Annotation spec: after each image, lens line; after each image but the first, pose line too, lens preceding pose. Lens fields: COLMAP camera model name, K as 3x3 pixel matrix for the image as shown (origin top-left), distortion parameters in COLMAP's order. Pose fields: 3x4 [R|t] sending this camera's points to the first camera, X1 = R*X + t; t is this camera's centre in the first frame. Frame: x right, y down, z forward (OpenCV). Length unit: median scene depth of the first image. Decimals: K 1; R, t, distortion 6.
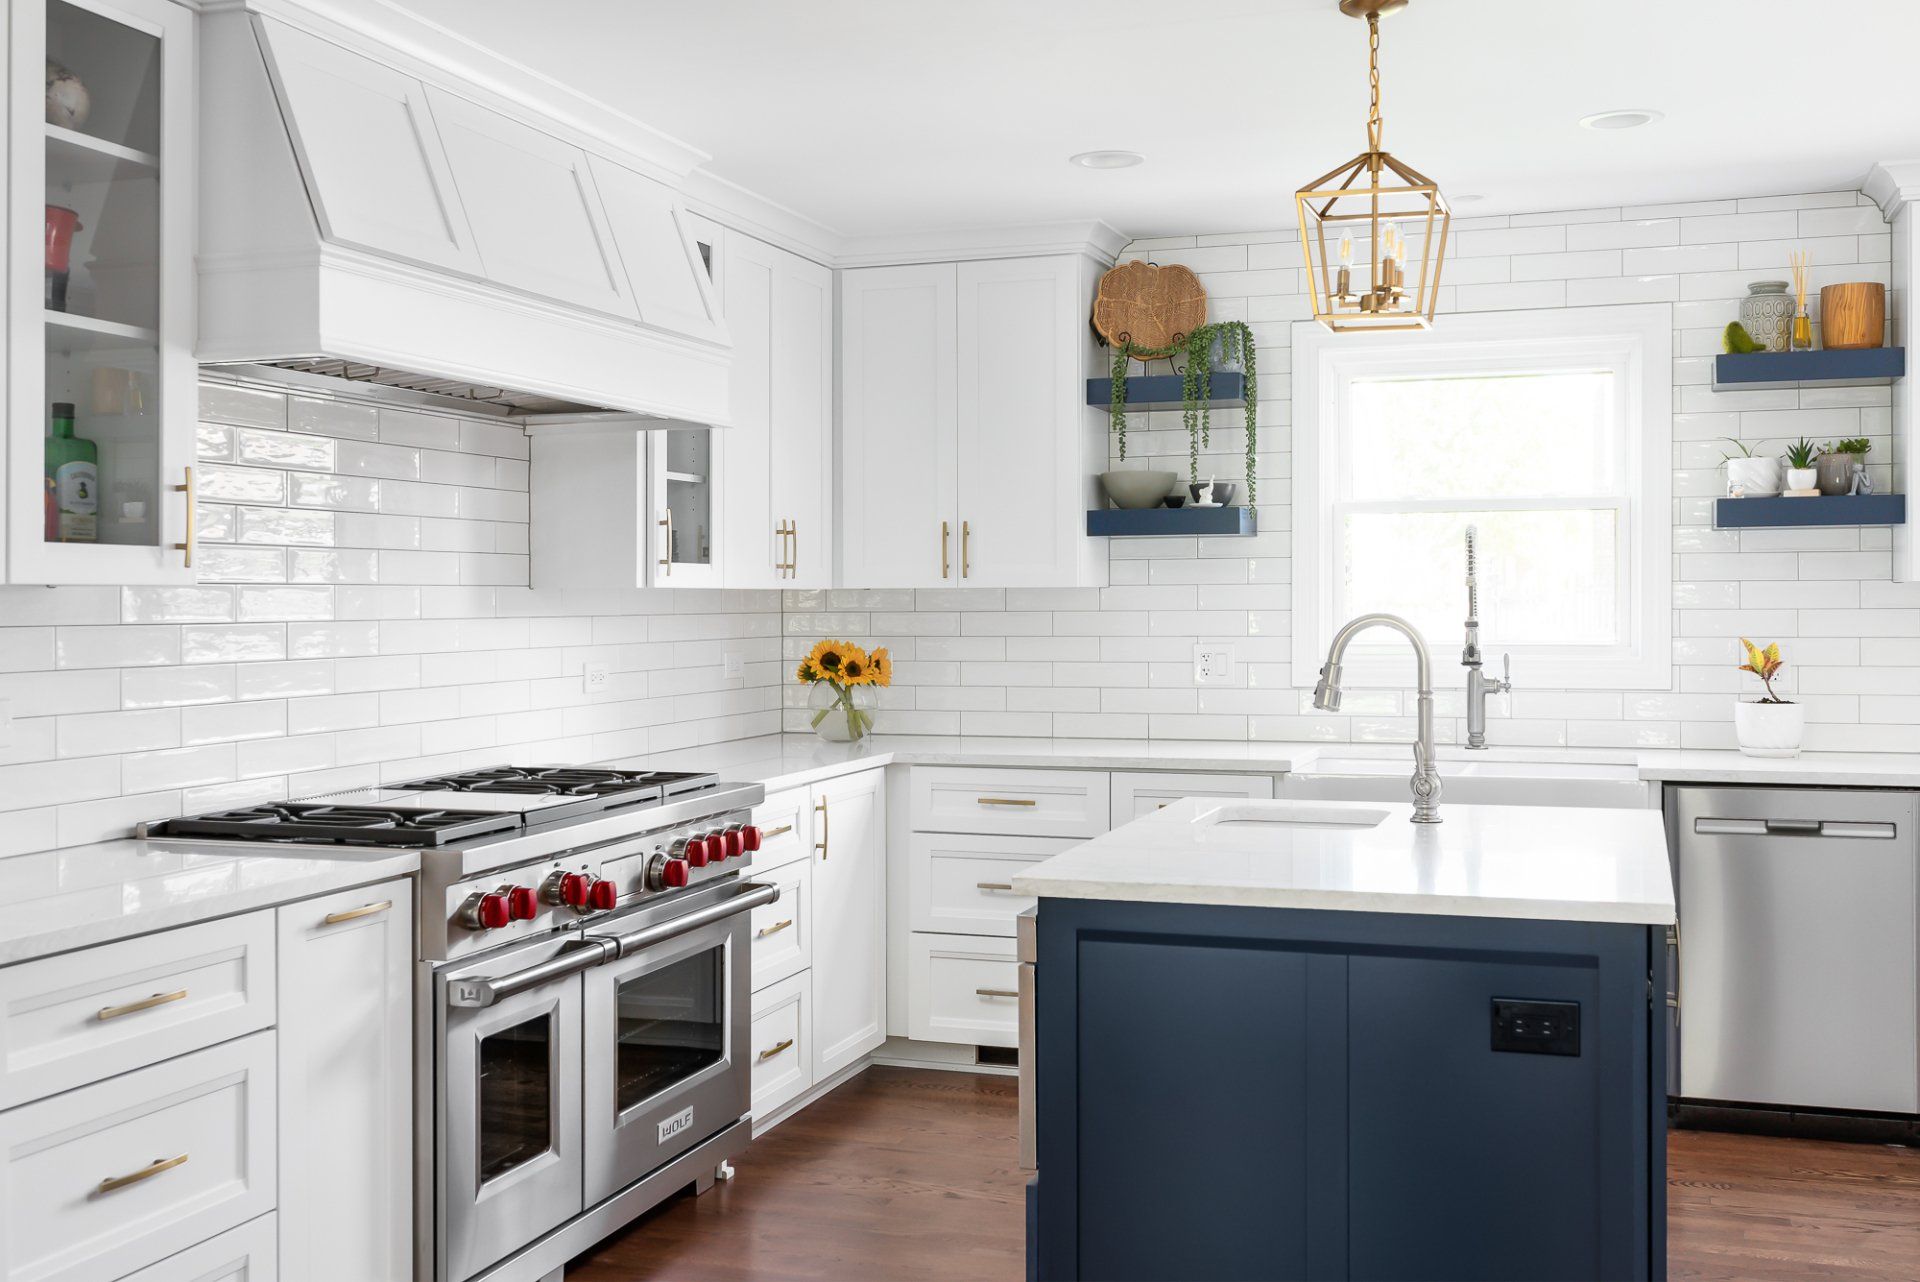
lens RADIAL K [[1907.6, 0, 959.7], [0, 1907.6, 626.4], [0, 0, 1]] dist [-0.006430, 0.000000]
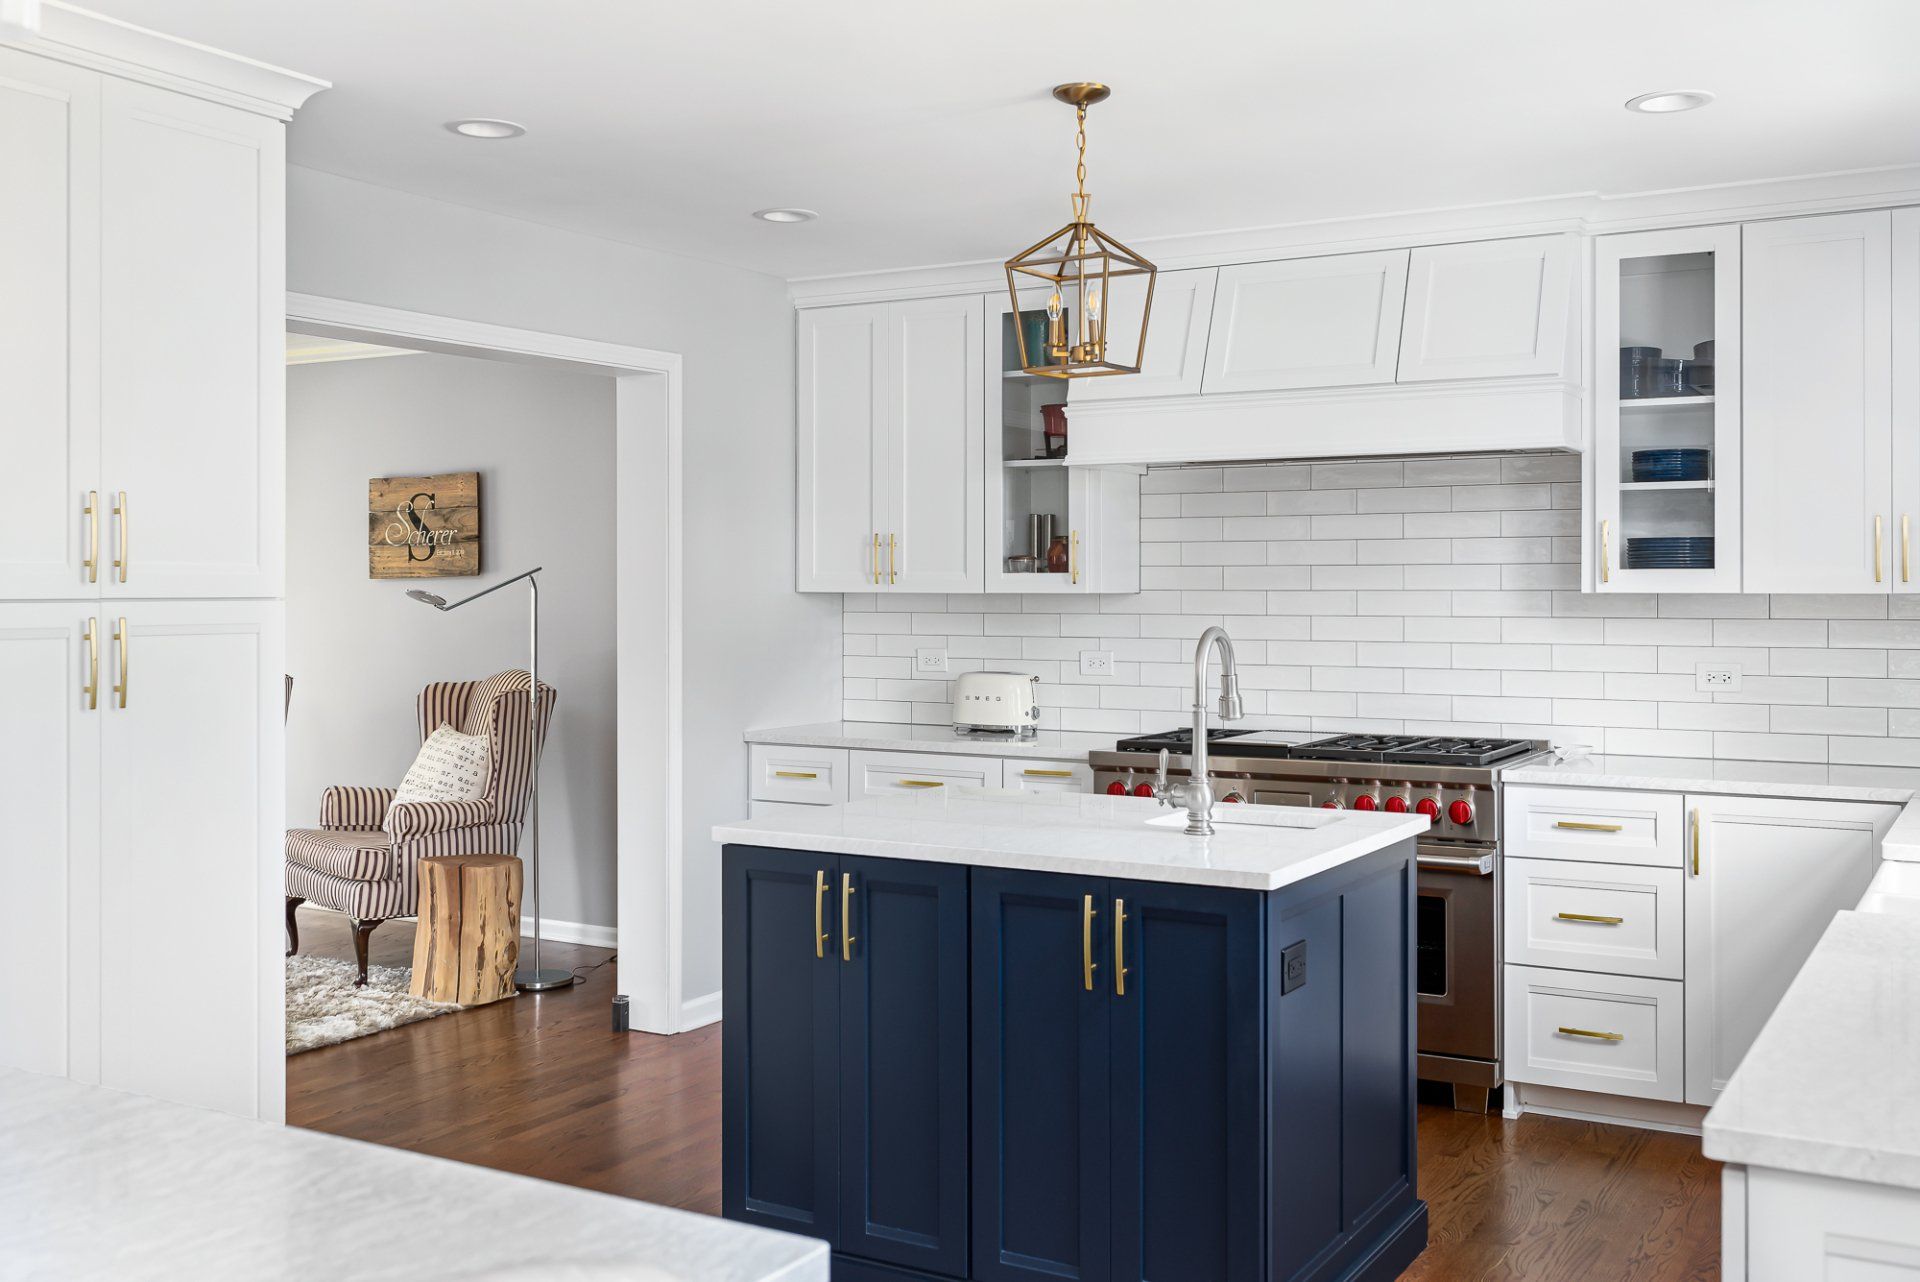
lens RADIAL K [[1959.7, 0, 973.8], [0, 1959.7, 583.5], [0, 0, 1]] dist [-0.008674, 0.000000]
pose [[-0.224130, 0.008587, -0.974521, 0.964992], [-0.008776, 0.999903, 0.010829, -0.032241], [0.974520, 0.010979, -0.224033, 0.845645]]
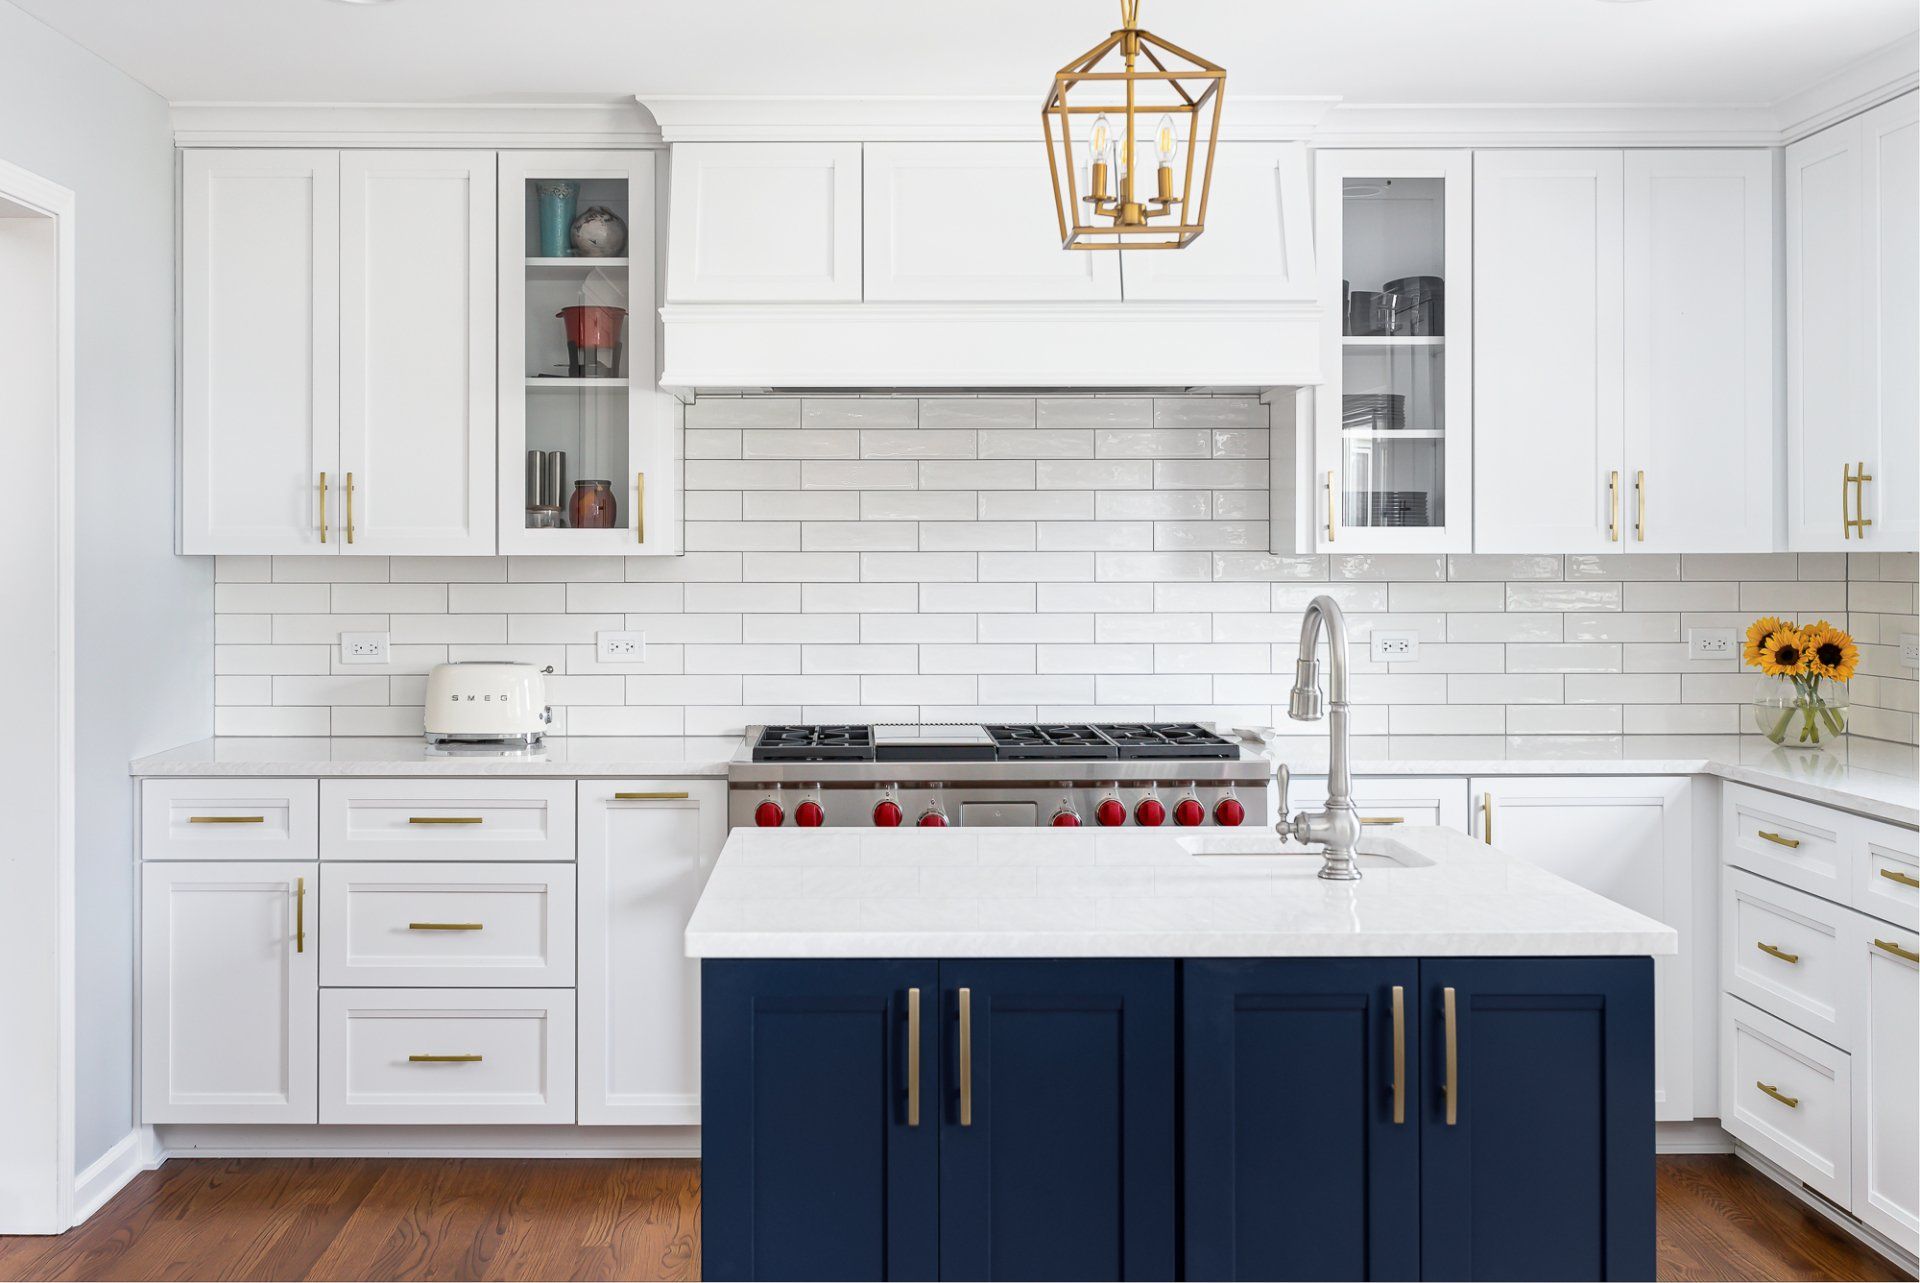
lens RADIAL K [[1959.7, 0, 880.4], [0, 1959.7, 551.1], [0, 0, 1]] dist [-0.008674, 0.000000]
pose [[0.328041, 0.006026, -0.944644, 0.672373], [-0.013355, 0.999909, 0.001741, -0.018585], [0.944569, 0.012044, 0.328091, 0.435415]]
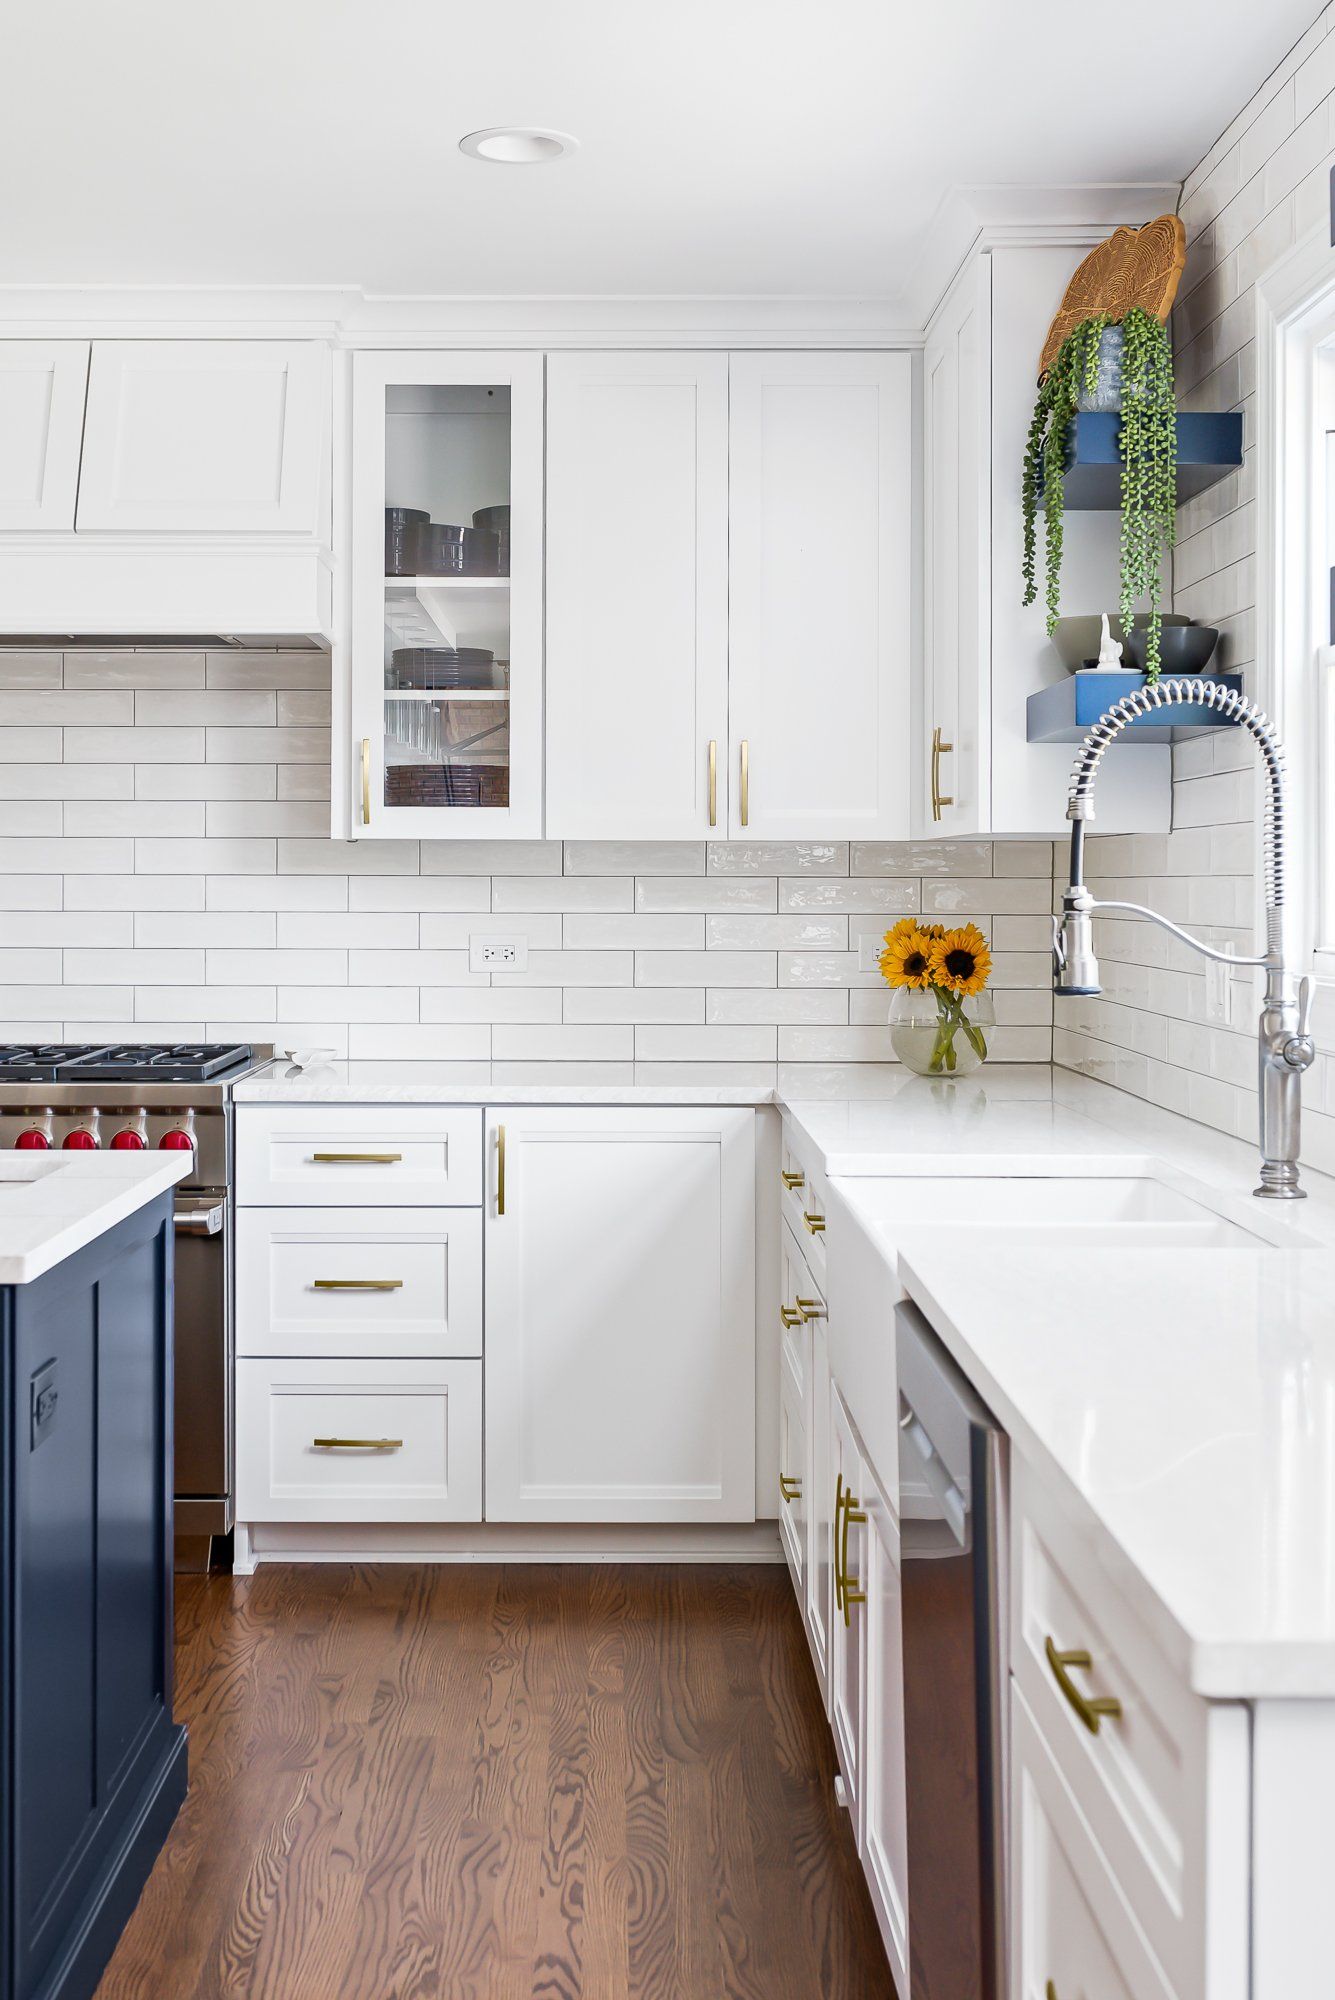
lens RADIAL K [[2358.1, 0, 652.3], [0, 2358.1, 901.5], [0, 0, 1]] dist [0.012218, 0.000000]
pose [[0.320050, 0.016733, -0.947253, 0.781087], [-0.018635, 0.999762, 0.011364, -0.006622], [0.947217, 0.014015, 0.320285, 0.750757]]
